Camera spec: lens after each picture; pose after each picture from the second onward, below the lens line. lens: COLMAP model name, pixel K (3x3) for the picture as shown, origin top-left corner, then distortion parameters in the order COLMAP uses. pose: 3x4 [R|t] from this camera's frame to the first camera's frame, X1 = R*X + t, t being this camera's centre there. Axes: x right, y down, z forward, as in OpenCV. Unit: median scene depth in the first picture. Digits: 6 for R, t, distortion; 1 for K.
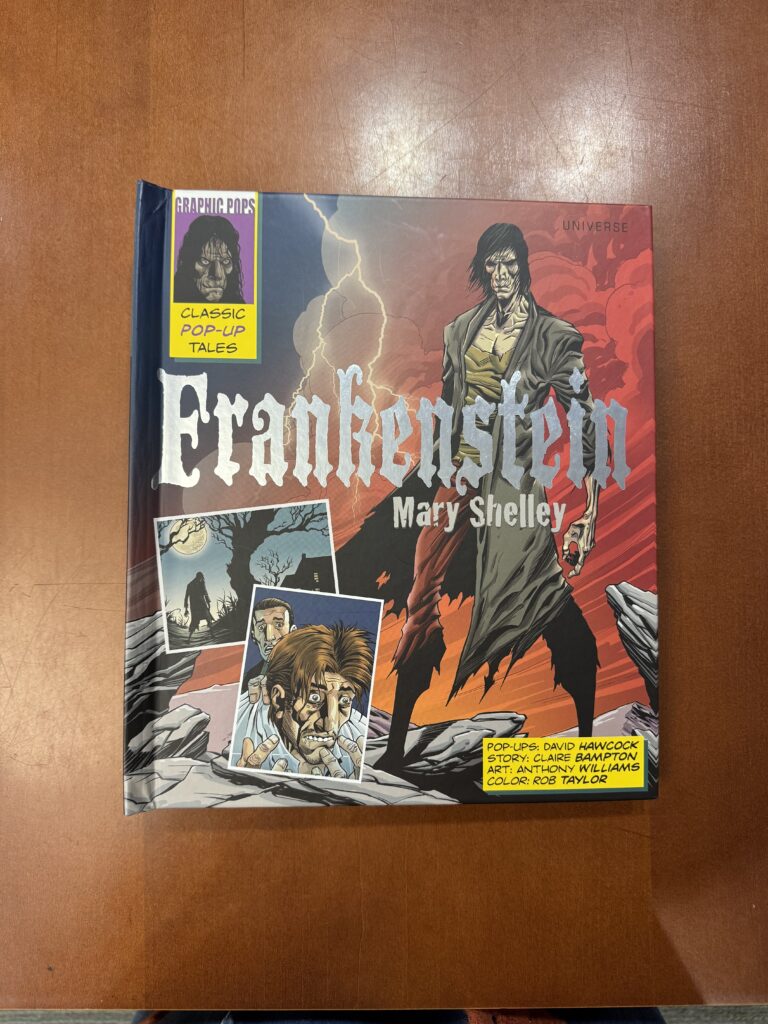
lens RADIAL K [[714.2, 0, 384.0], [0, 714.2, 512.0], [0, 0, 1]] dist [-0.064888, 0.023911]
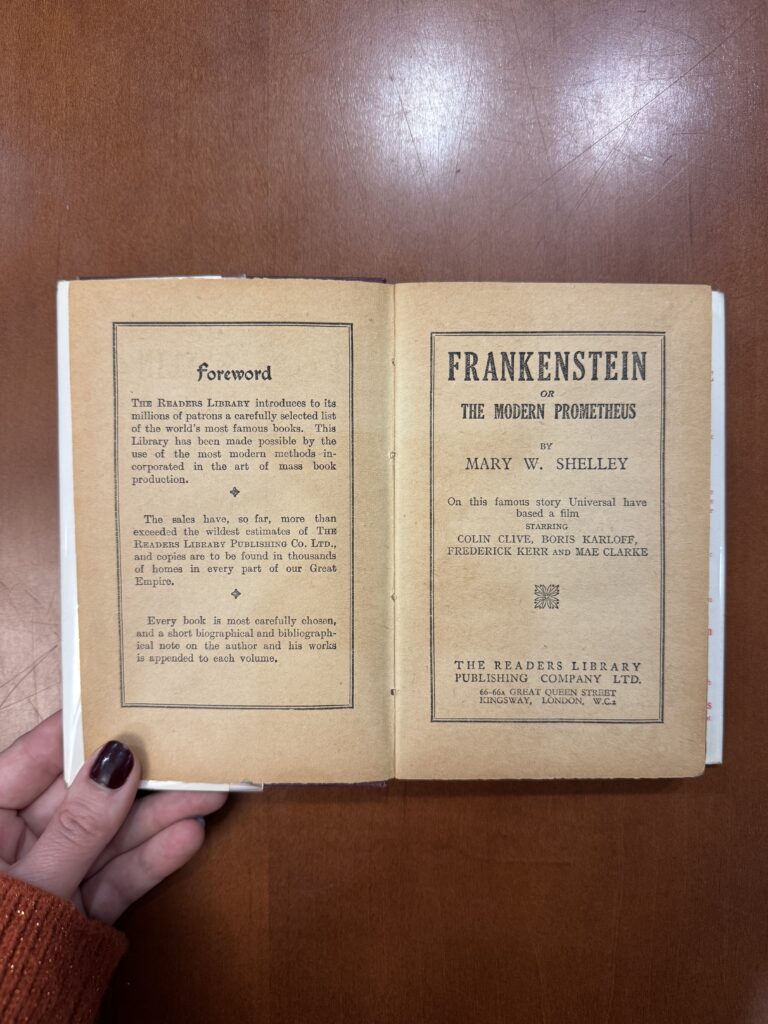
lens RADIAL K [[714.2, 0, 384.0], [0, 714.2, 512.0], [0, 0, 1]] dist [-0.064888, 0.023911]
pose [[0.999904, 0.010865, -0.008619, -0.205845], [-0.010442, 0.998808, 0.047680, -0.138497], [0.009126, -0.047586, 0.998825, 0.251075]]
